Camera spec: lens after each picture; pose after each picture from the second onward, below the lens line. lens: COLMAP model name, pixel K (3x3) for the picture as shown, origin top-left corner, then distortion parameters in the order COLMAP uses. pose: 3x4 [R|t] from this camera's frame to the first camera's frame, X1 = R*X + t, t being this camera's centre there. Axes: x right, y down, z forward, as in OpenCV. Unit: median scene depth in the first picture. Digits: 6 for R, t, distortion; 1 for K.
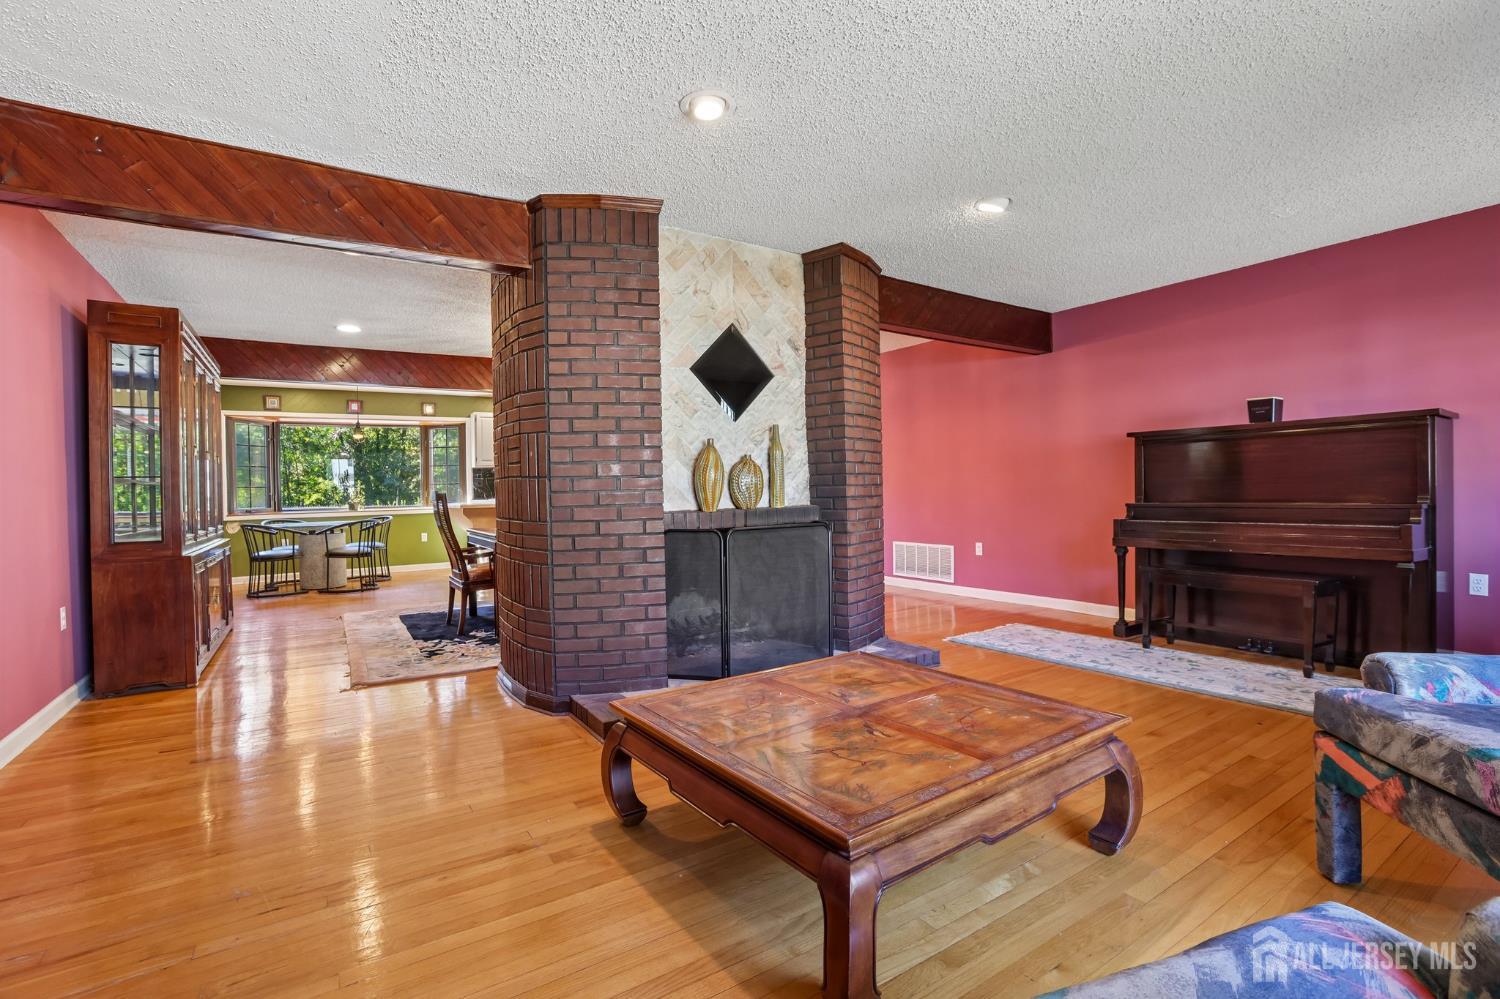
lens RADIAL K [[684.4, 0, 750.0], [0, 684.4, 499.5], [0, 0, 1]] dist [-0.033580, -0.000114]
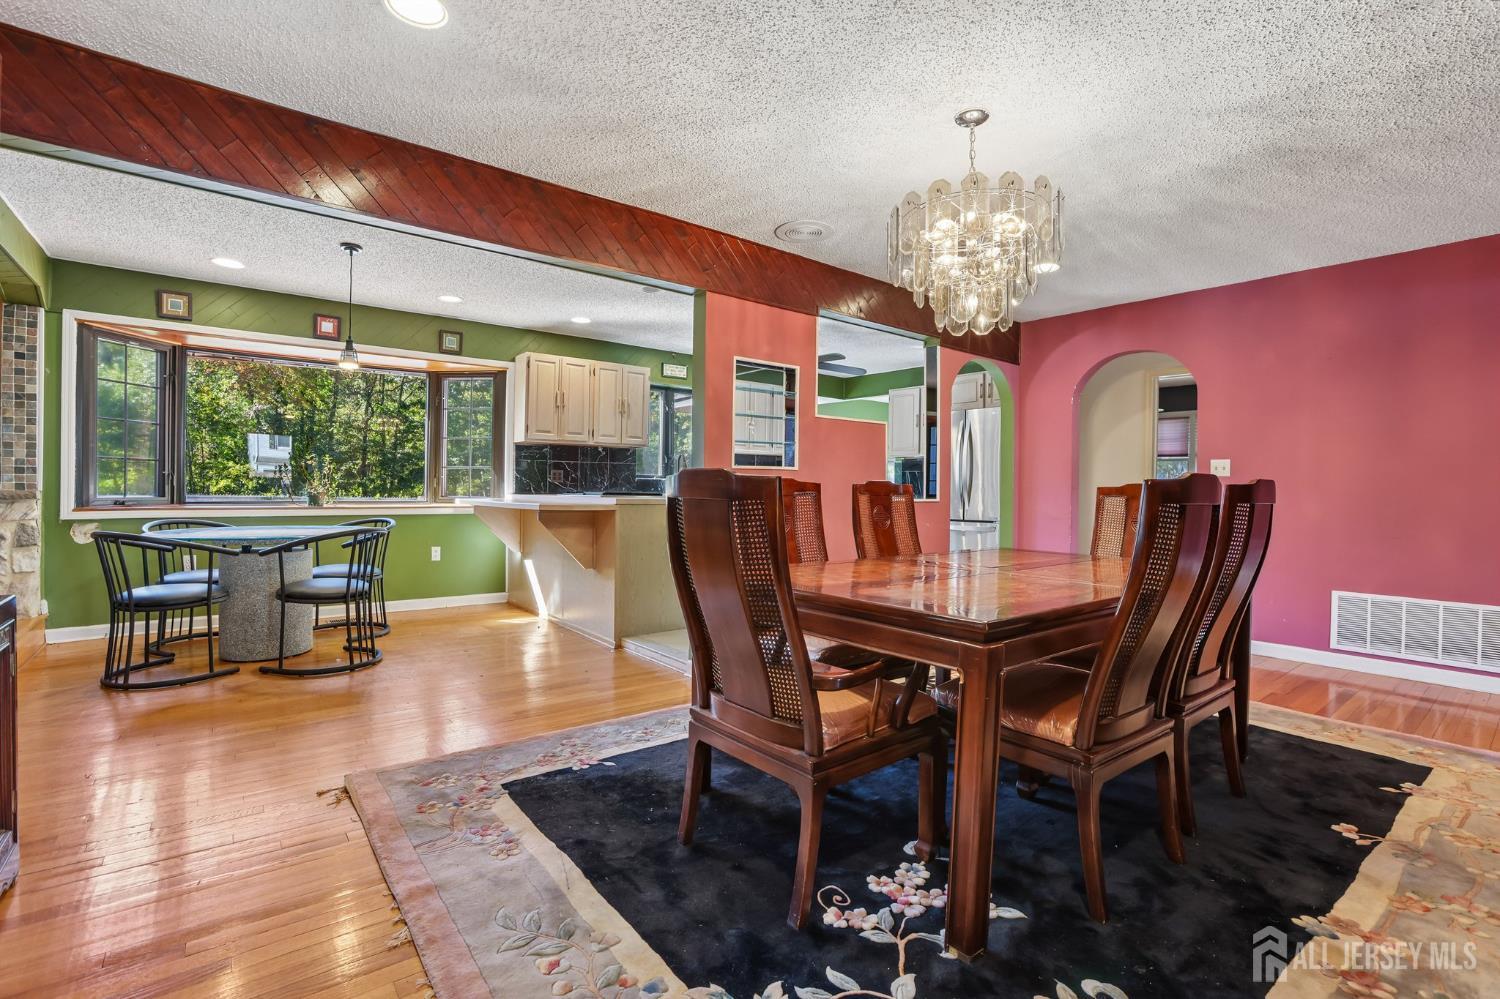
lens RADIAL K [[680.3, 0, 750.0], [0, 680.3, 499.5], [0, 0, 1]] dist [-0.029997, 0.000875]
pose [[0.994588, 0.031763, 0.098926, -0.292935], [-0.031372, 0.999493, -0.005506, 0.002217], [-0.099051, 0.002373, 0.995080, 0.417069]]
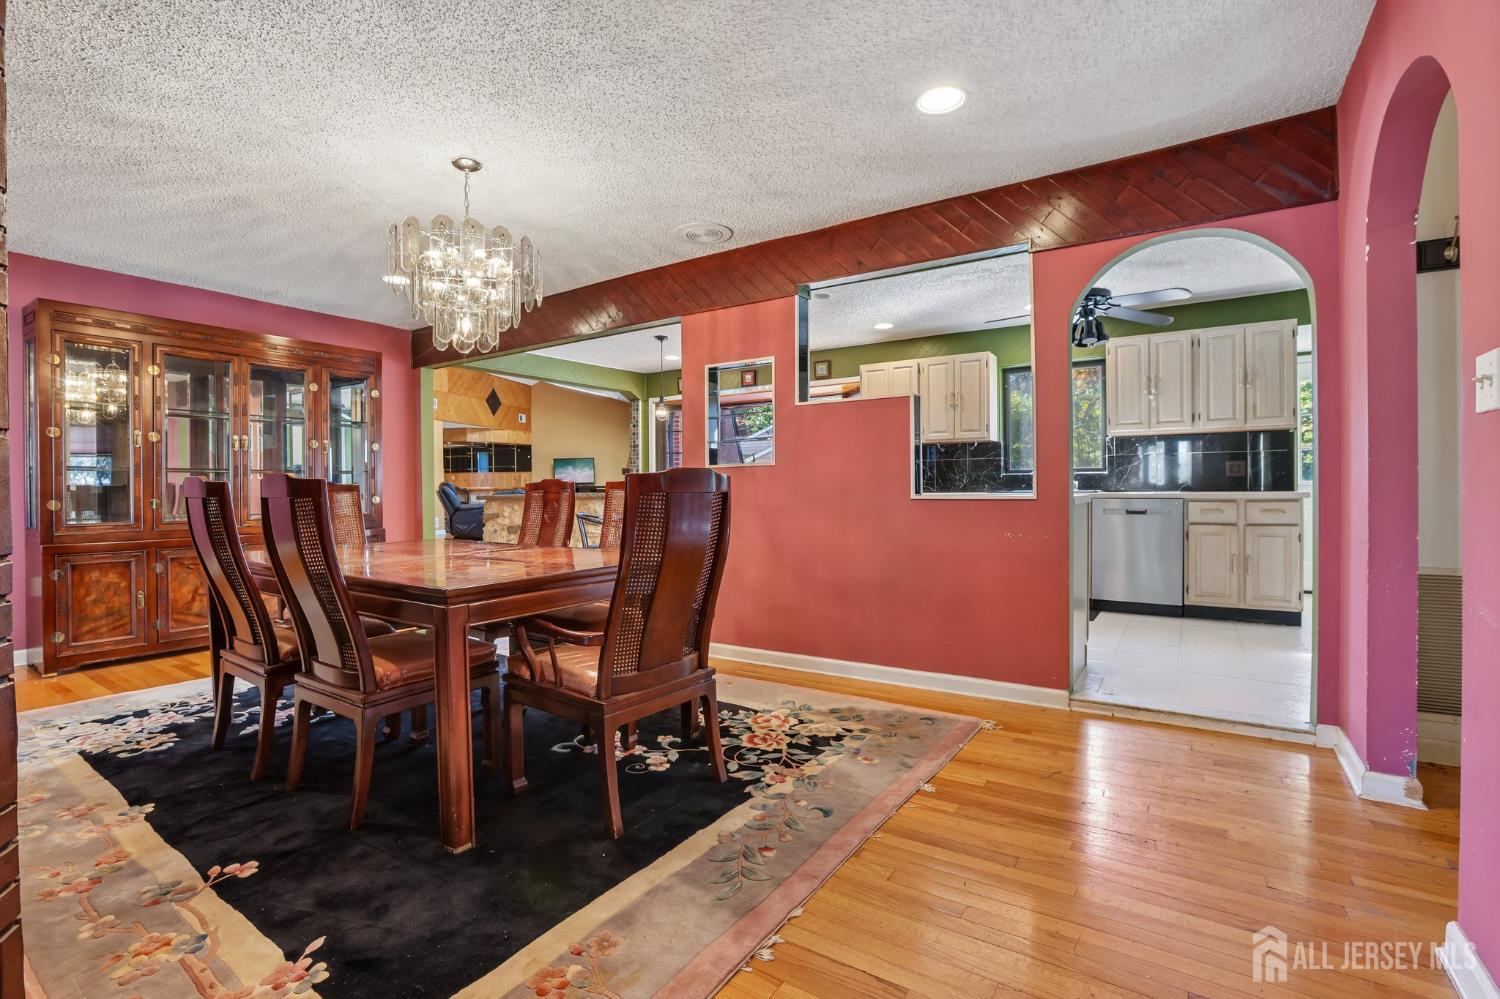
lens RADIAL K [[680.3, 0, 750.0], [0, 680.3, 499.5], [0, 0, 1]] dist [-0.029997, 0.000875]
pose [[0.399190, 0.036100, -0.916157, 0.196213], [-0.017862, 0.999341, 0.031595, -0.013867], [0.916694, 0.003752, 0.399571, 0.692685]]
